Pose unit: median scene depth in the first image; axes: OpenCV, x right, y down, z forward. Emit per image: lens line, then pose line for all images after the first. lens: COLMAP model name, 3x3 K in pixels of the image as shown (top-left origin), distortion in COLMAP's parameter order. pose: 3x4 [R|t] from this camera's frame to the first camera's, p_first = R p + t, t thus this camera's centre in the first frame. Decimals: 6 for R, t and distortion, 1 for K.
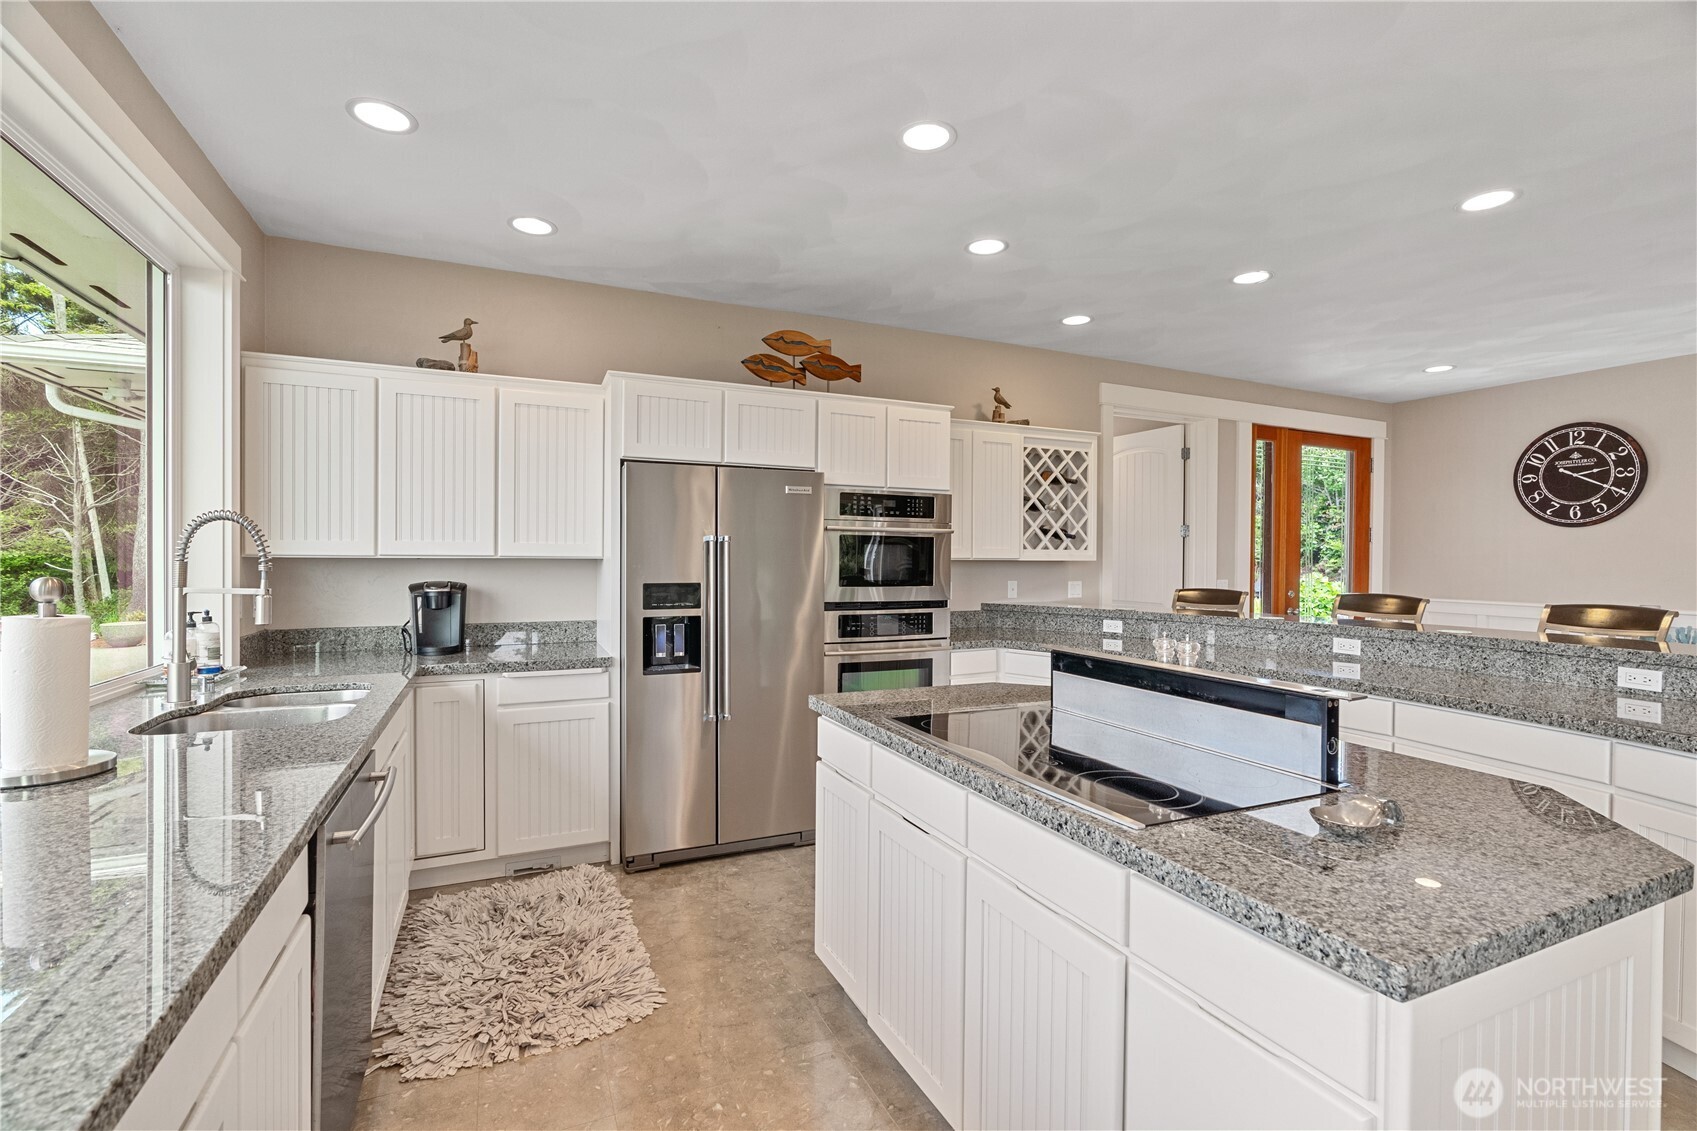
lens RADIAL K [[761.3, 0, 848.5], [0, 761.3, 567.5], [0, 0, 1]] dist [-0.004728, 0.000635]
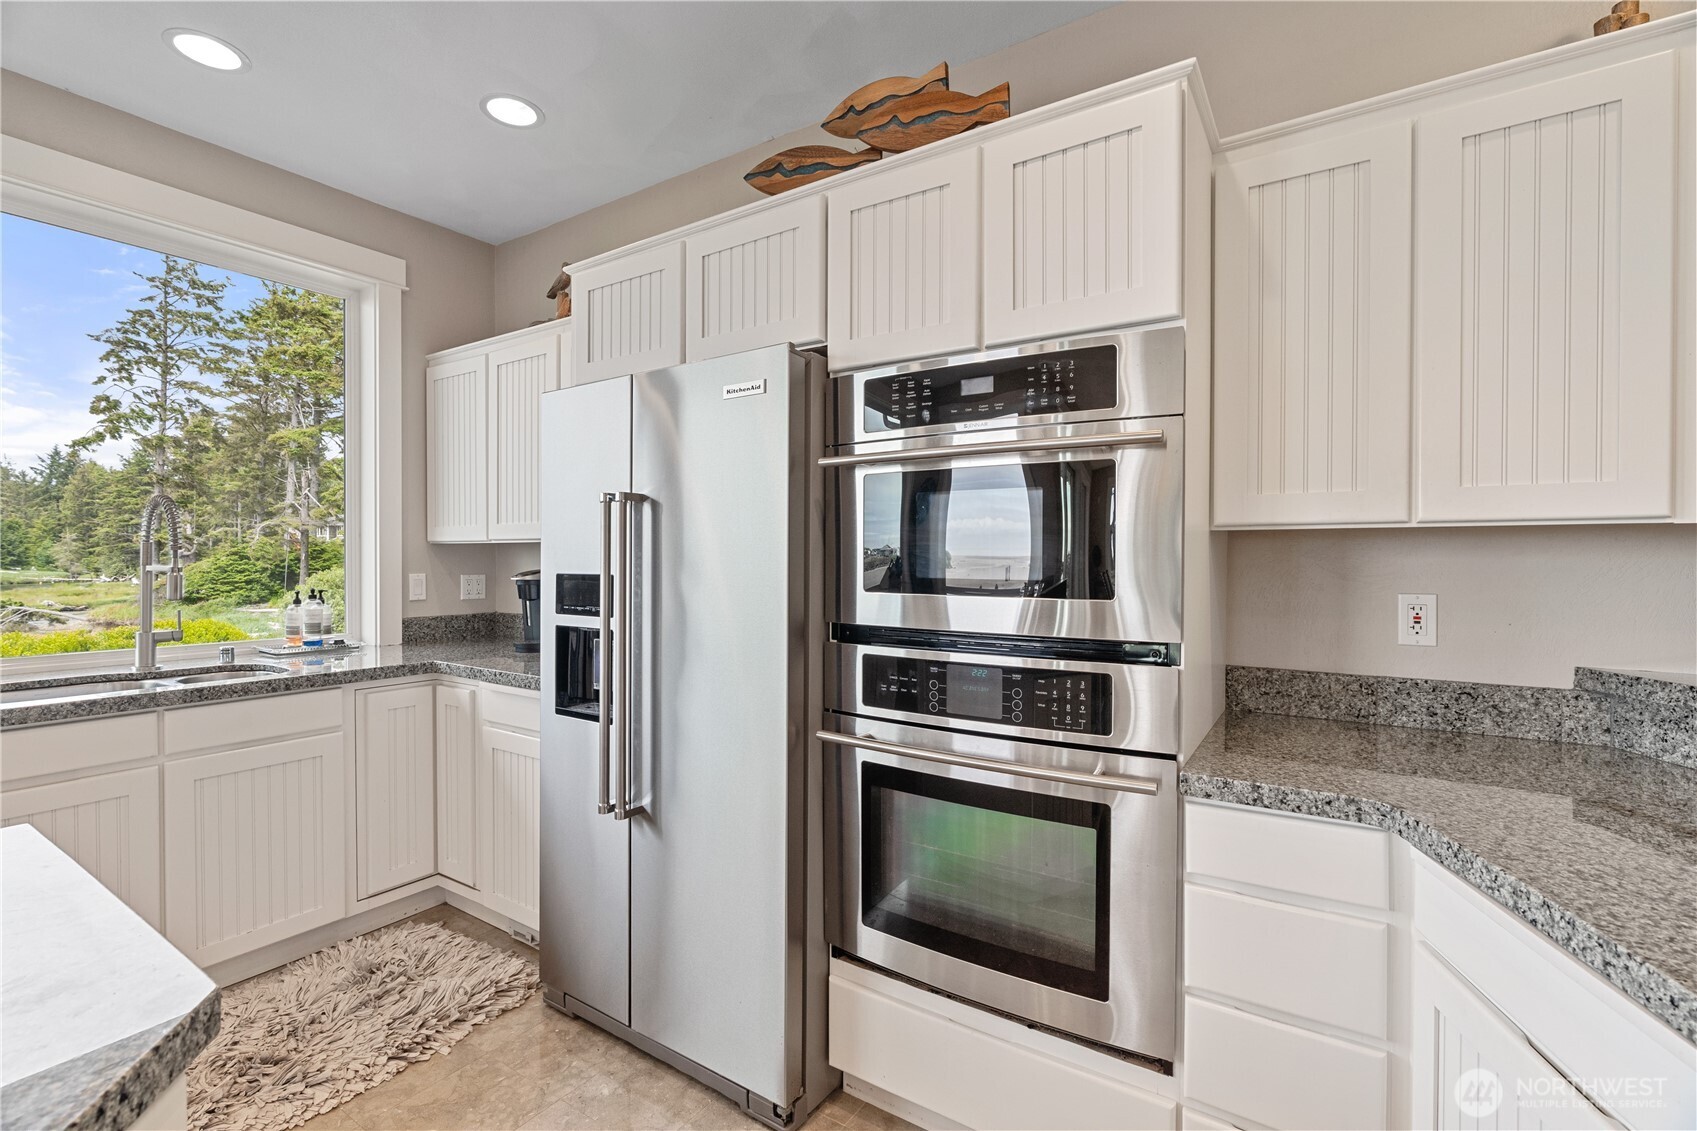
lens RADIAL K [[763.2, 0, 848.5], [0, 763.2, 565.5], [0, 0, 1]] dist [-0.000931, 0.000476]
pose [[0.525633, 0.004138, -0.850701, 0.333179], [-0.009388, 0.999955, -0.000936, 0.010041], [0.850659, 0.008478, 0.525649, 0.688864]]
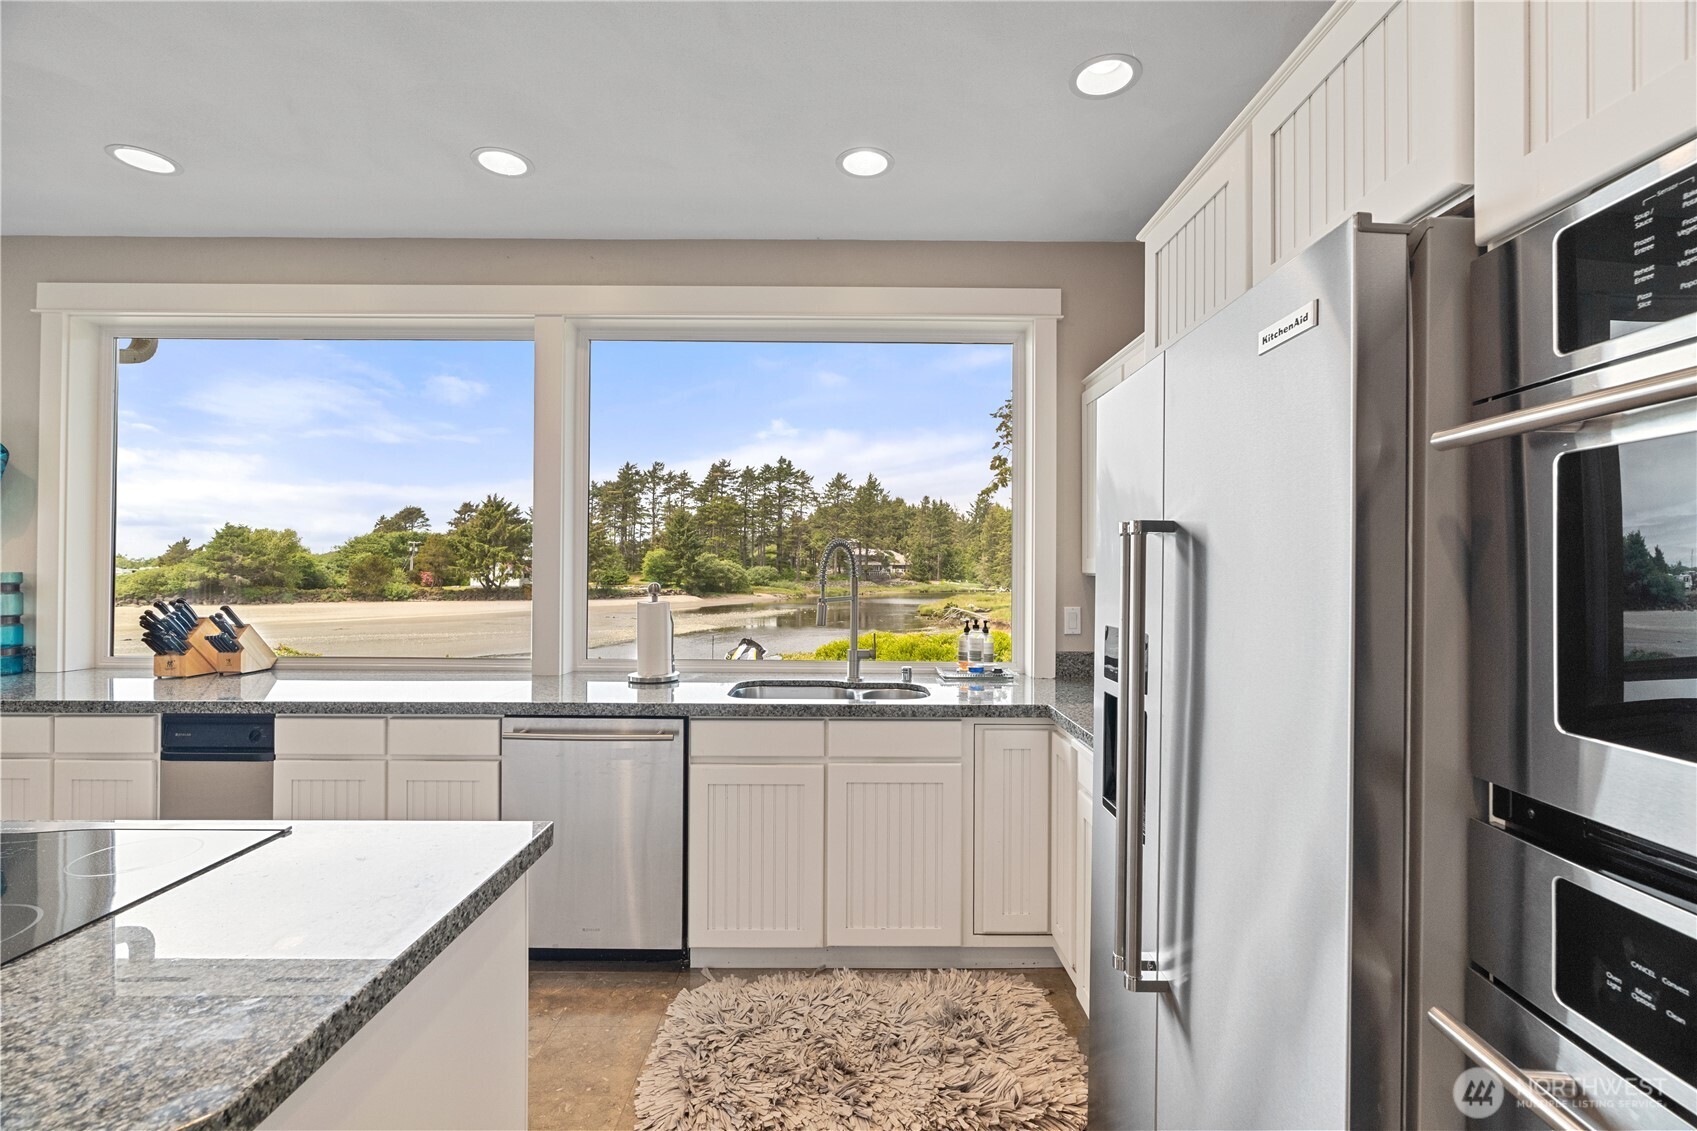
lens RADIAL K [[761.3, 0, 848.5], [0, 761.3, 567.5], [0, 0, 1]] dist [-0.004728, 0.000635]
pose [[-0.409360, -0.013217, -0.912277, 0.213534], [-0.020119, 0.999783, -0.005457, -0.009172], [0.912151, 0.016120, -0.409537, 0.833349]]
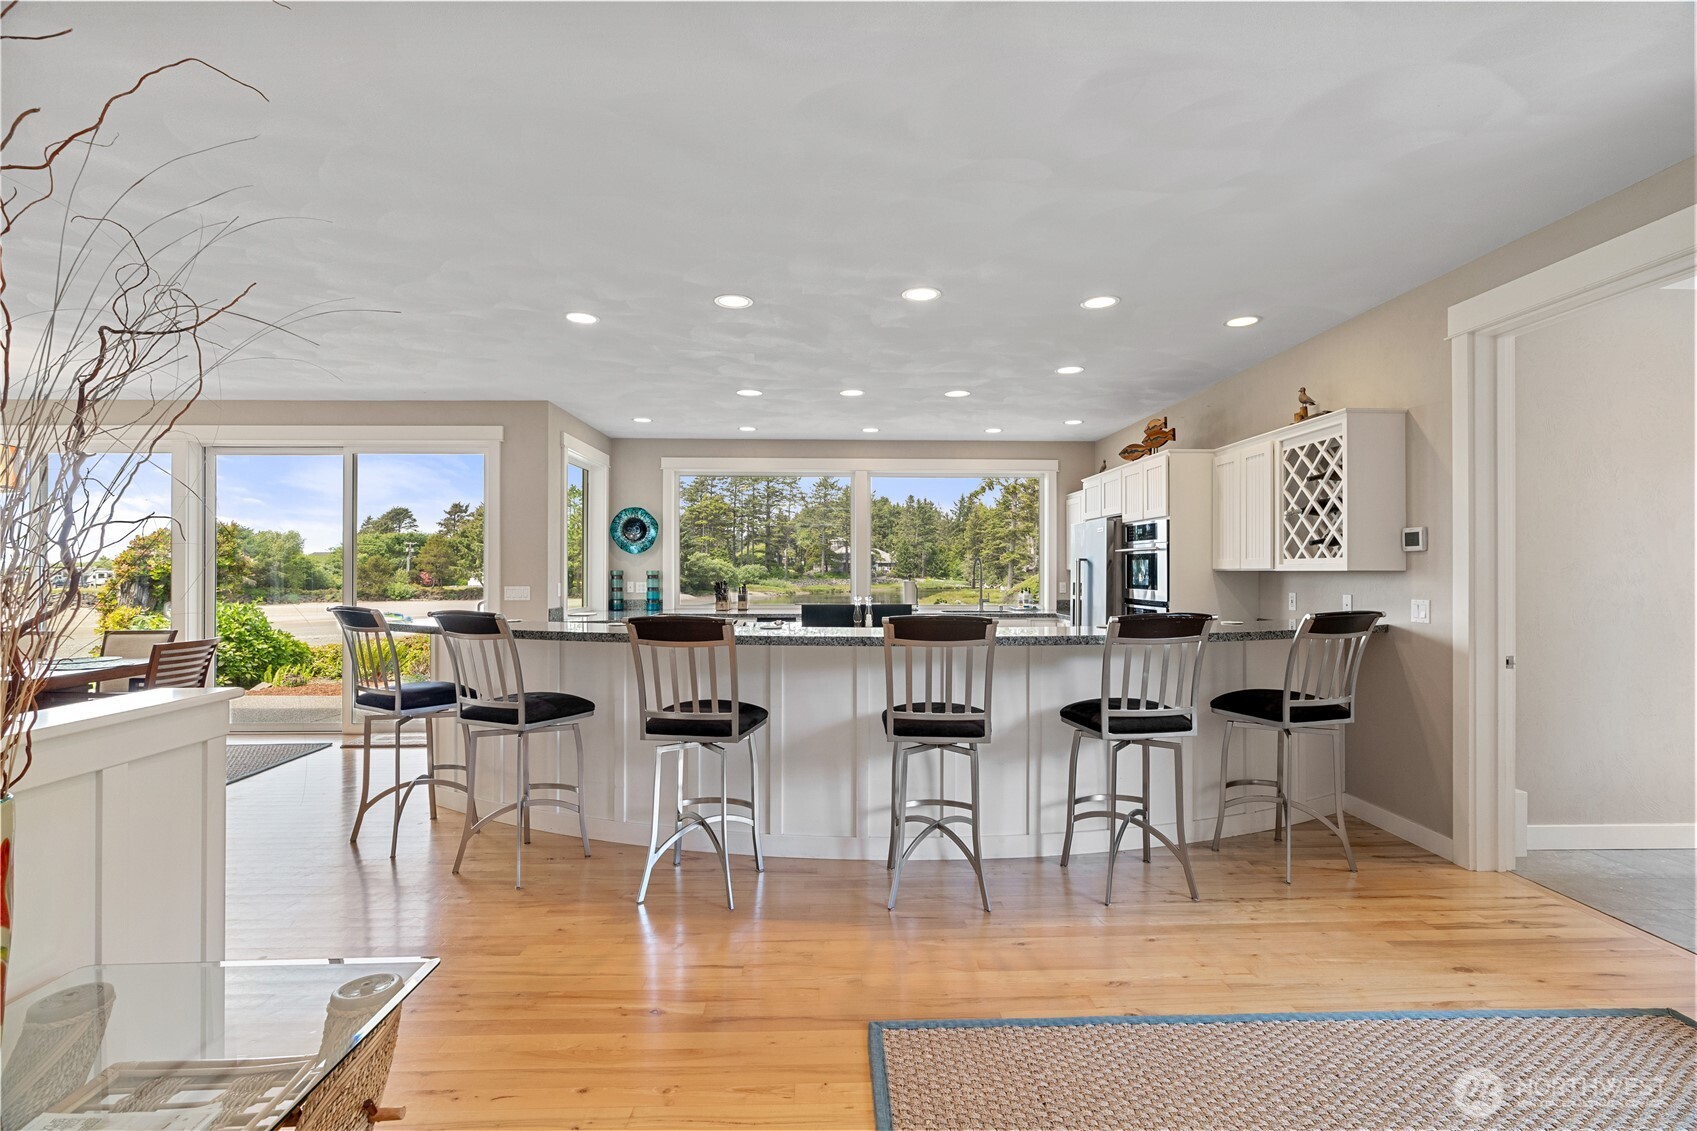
lens RADIAL K [[761.3, 0, 848.5], [0, 761.3, 567.5], [0, 0, 1]] dist [-0.004728, 0.000635]
pose [[-0.388402, -0.008961, -0.921446, 1.477465], [-0.014975, 0.999882, -0.003412, -0.001983], [0.921368, 0.012474, -0.388491, 0.982702]]
